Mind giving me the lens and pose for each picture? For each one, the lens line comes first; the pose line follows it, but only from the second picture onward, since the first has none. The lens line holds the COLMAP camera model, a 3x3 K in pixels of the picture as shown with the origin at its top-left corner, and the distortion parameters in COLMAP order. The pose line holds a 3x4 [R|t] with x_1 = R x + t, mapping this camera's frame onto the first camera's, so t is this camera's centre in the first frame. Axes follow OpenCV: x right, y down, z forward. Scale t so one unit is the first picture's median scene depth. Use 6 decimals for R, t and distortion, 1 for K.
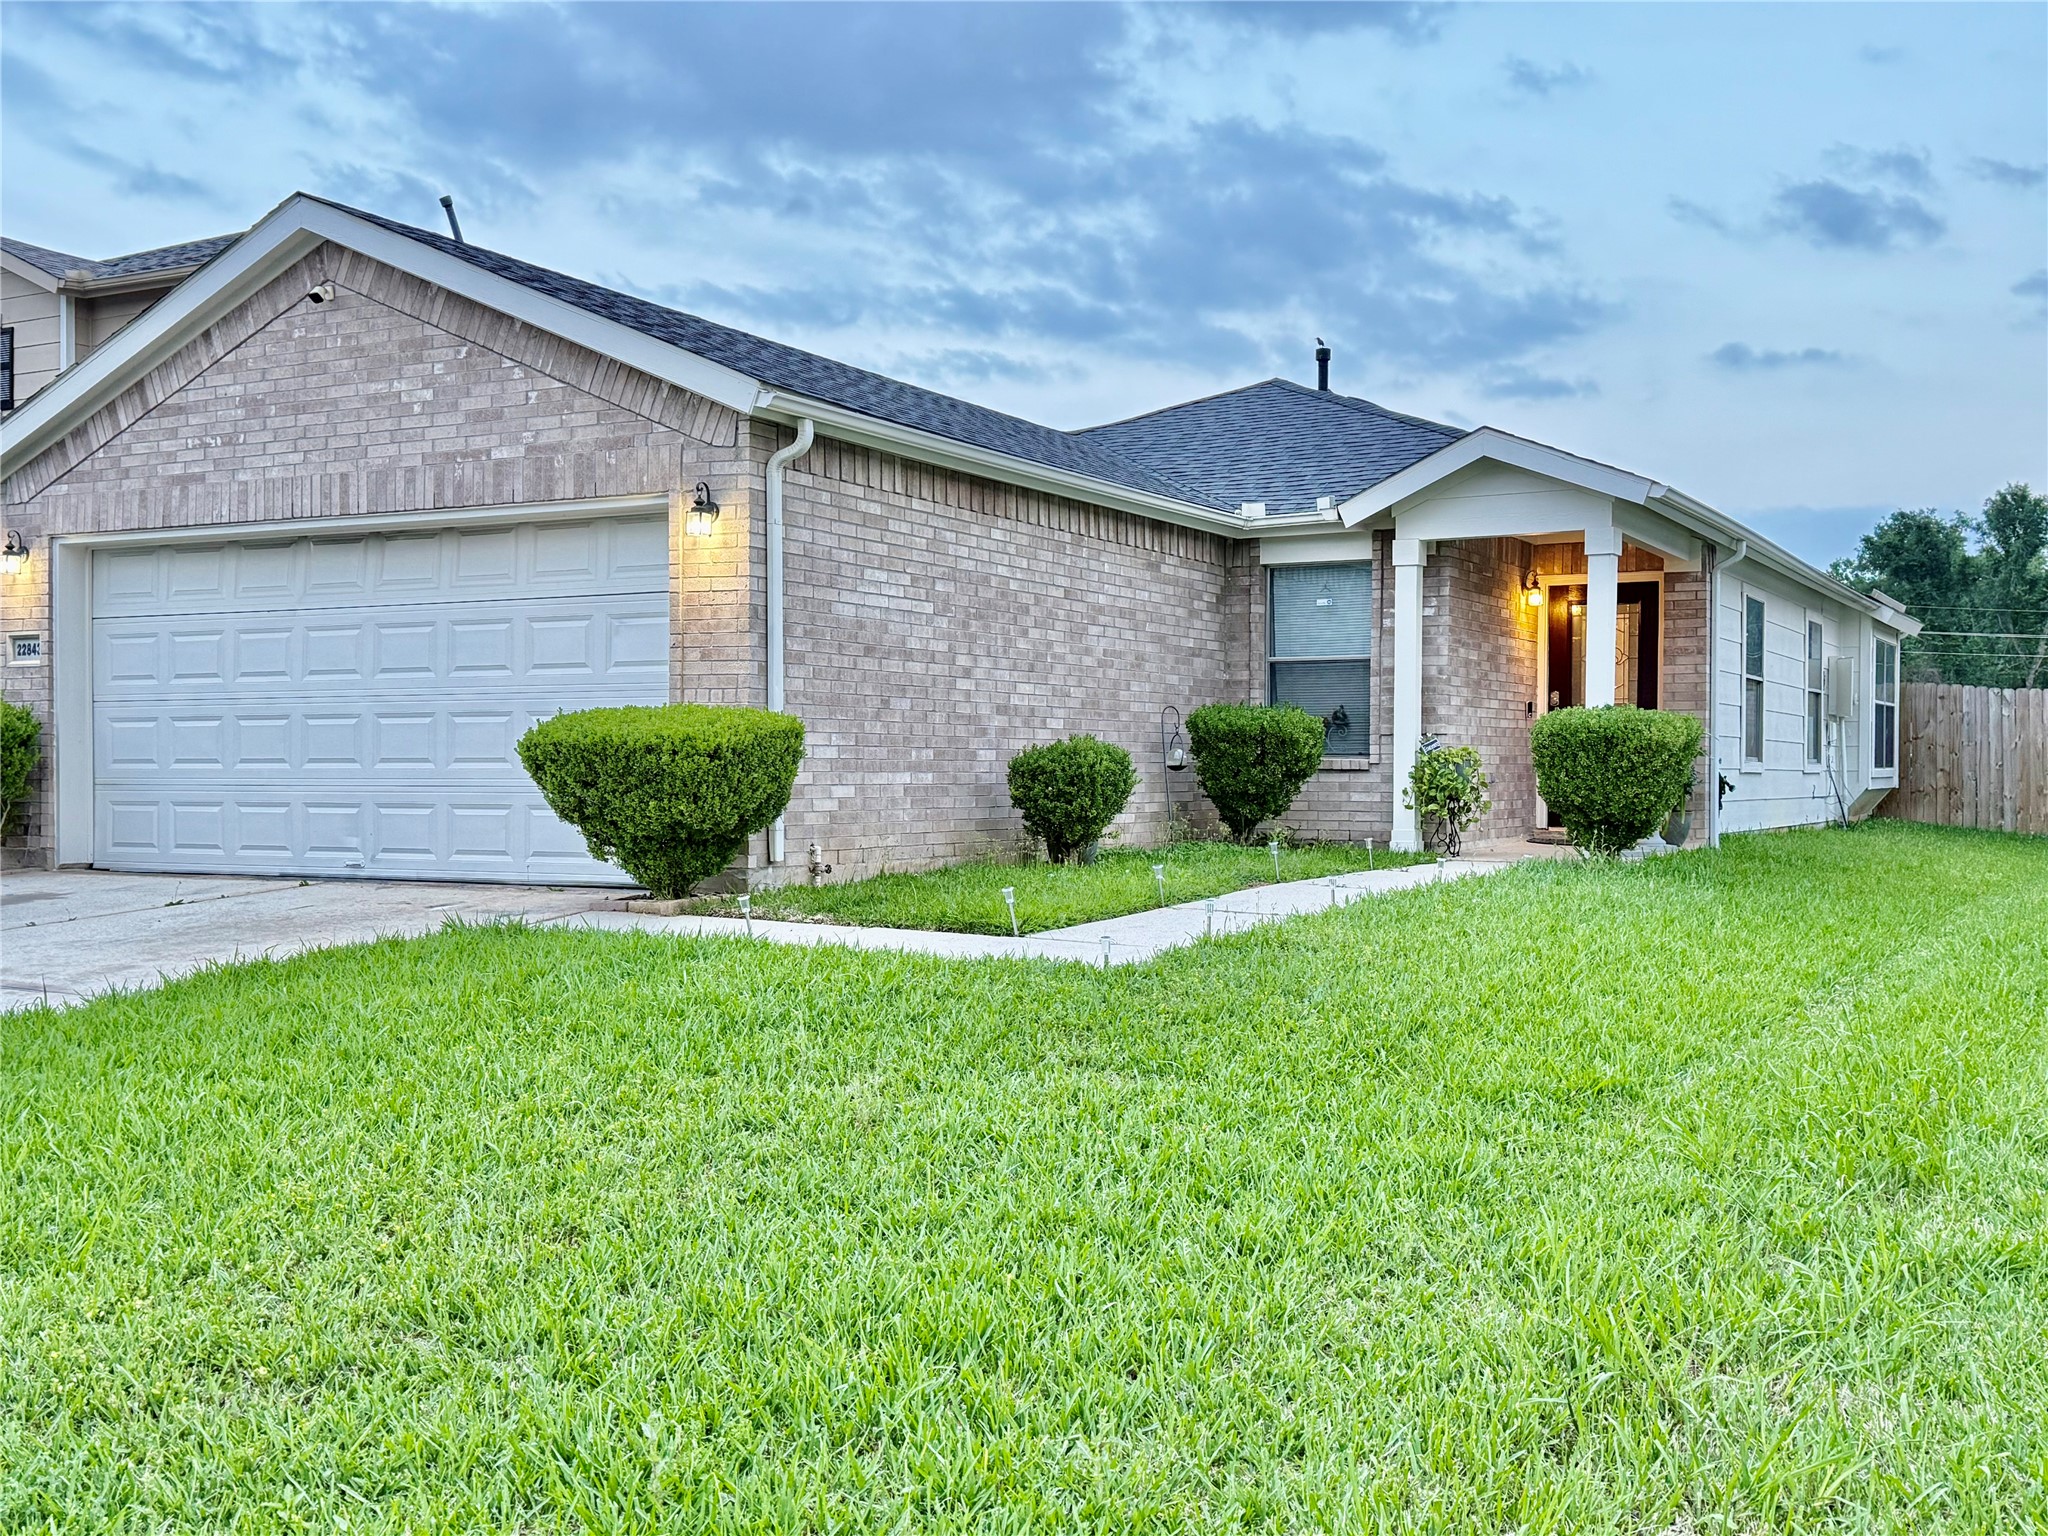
lens RADIAL K [[2145.0, 0, 1024.0], [0, 2145.0, 770.9], [0, 0, 1]] dist [0.131955, 0.000000]
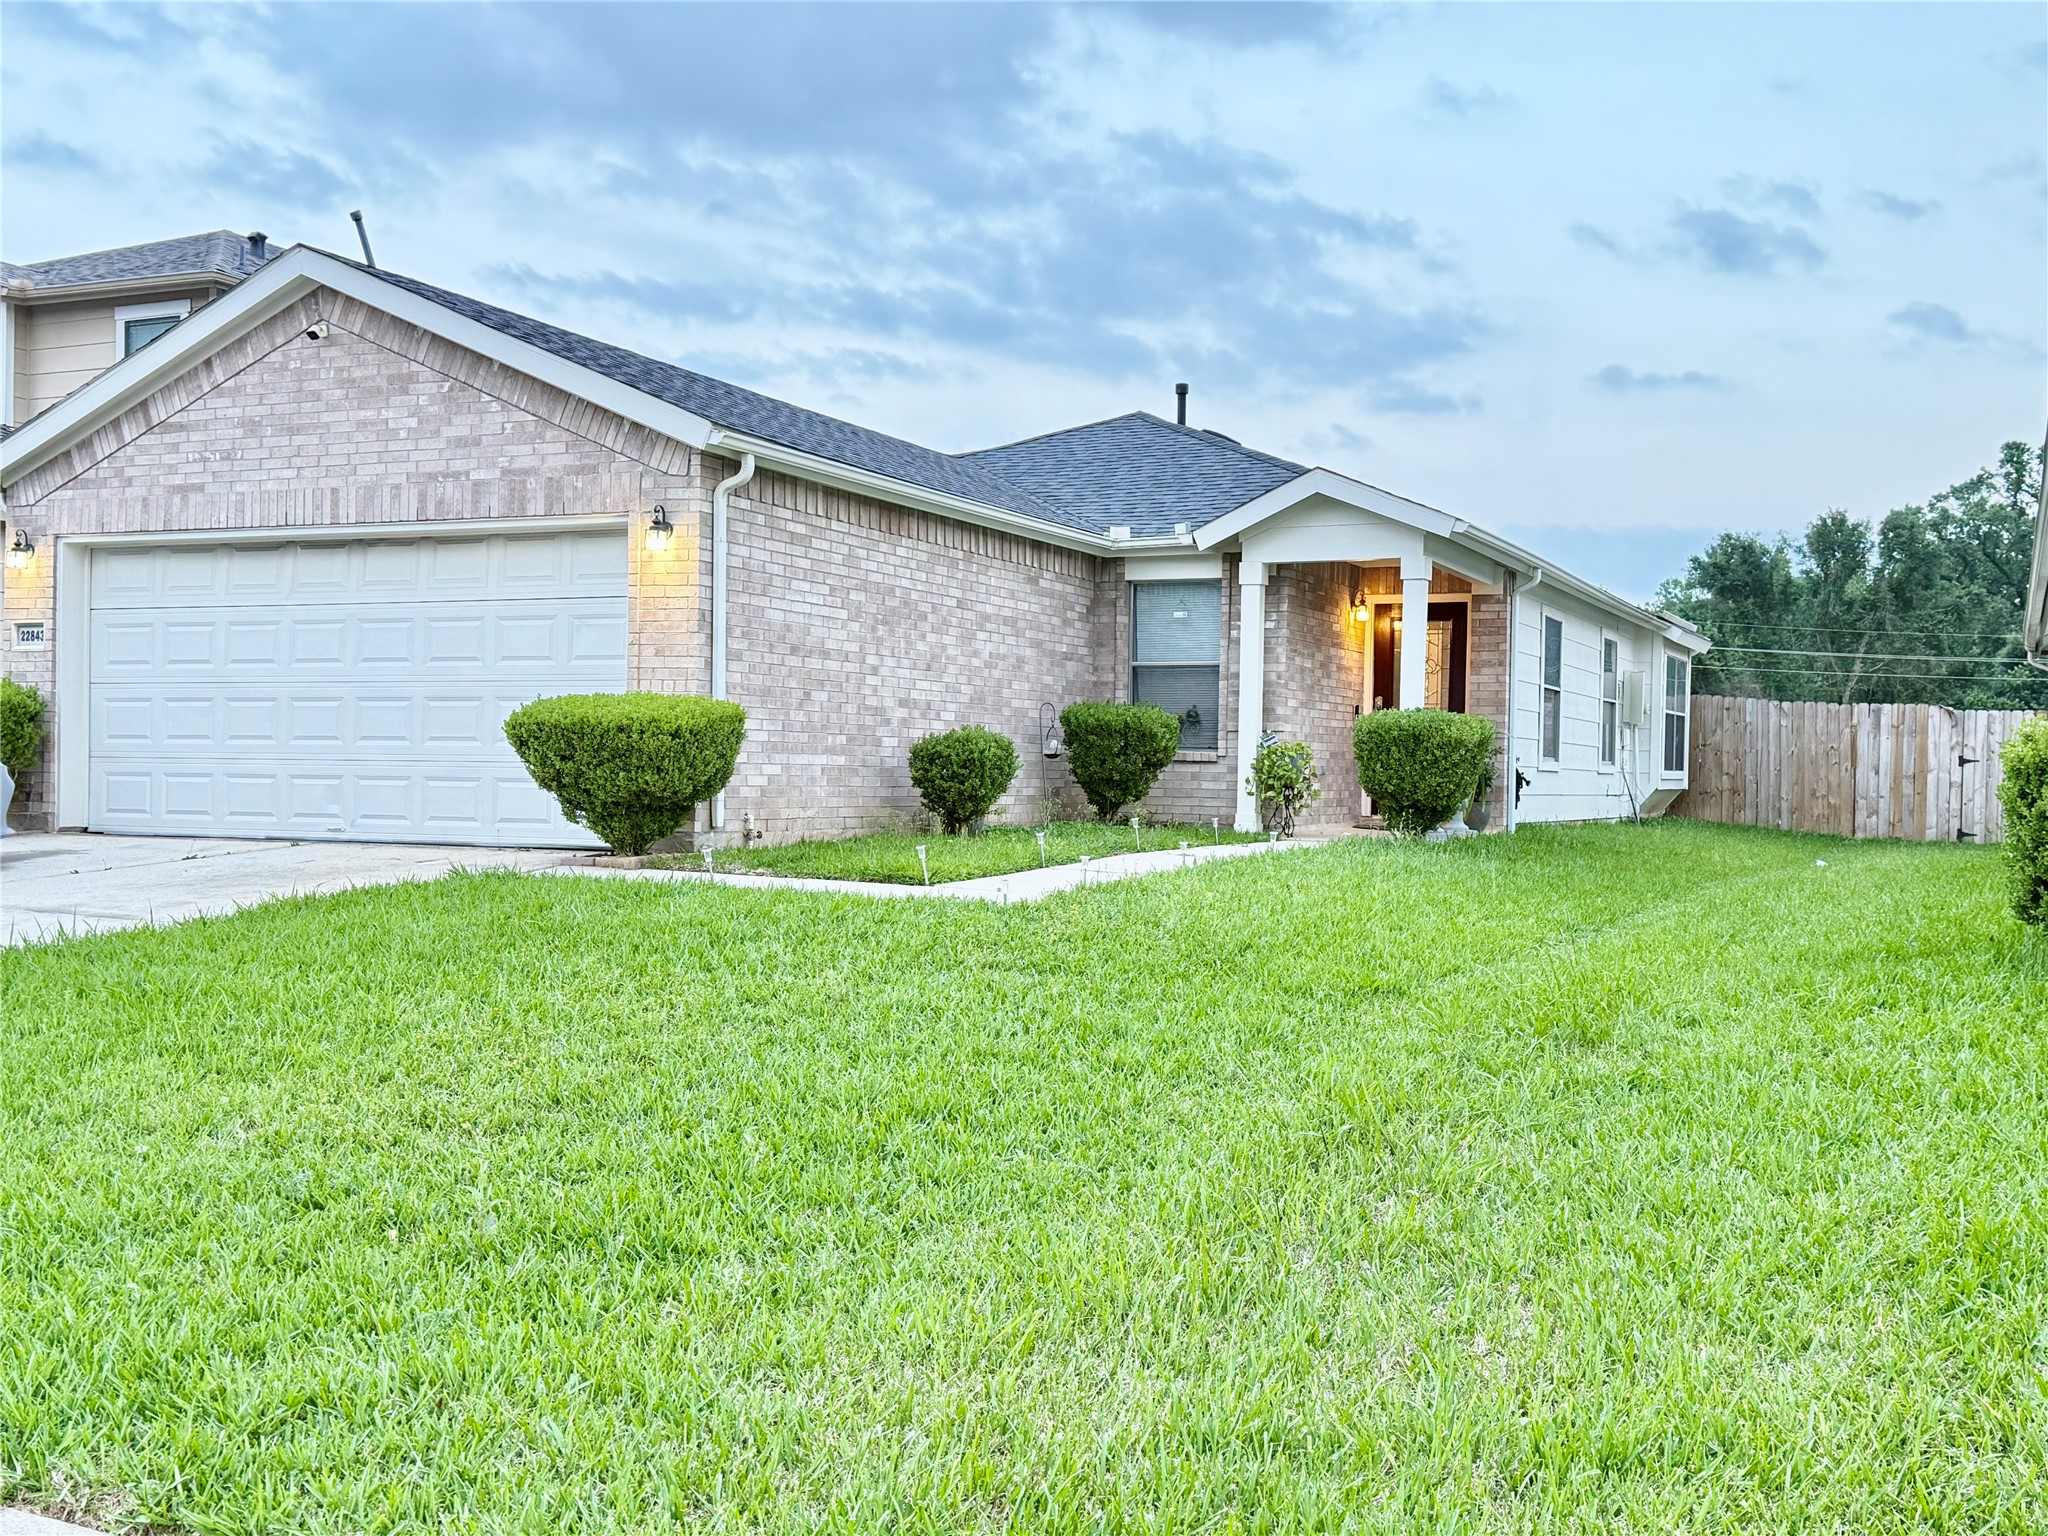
lens RADIAL K [[2145.0, 0, 1030.0], [0, 2145.0, 774.1], [0, 0, 1]] dist [0.131955, 0.000000]
pose [[0.997514, 0.013091, 0.069246, -0.022298], [-0.013127, 0.999914, 0.000069, 0.009146], [-0.069239, -0.000978, 0.997600, -0.164896]]
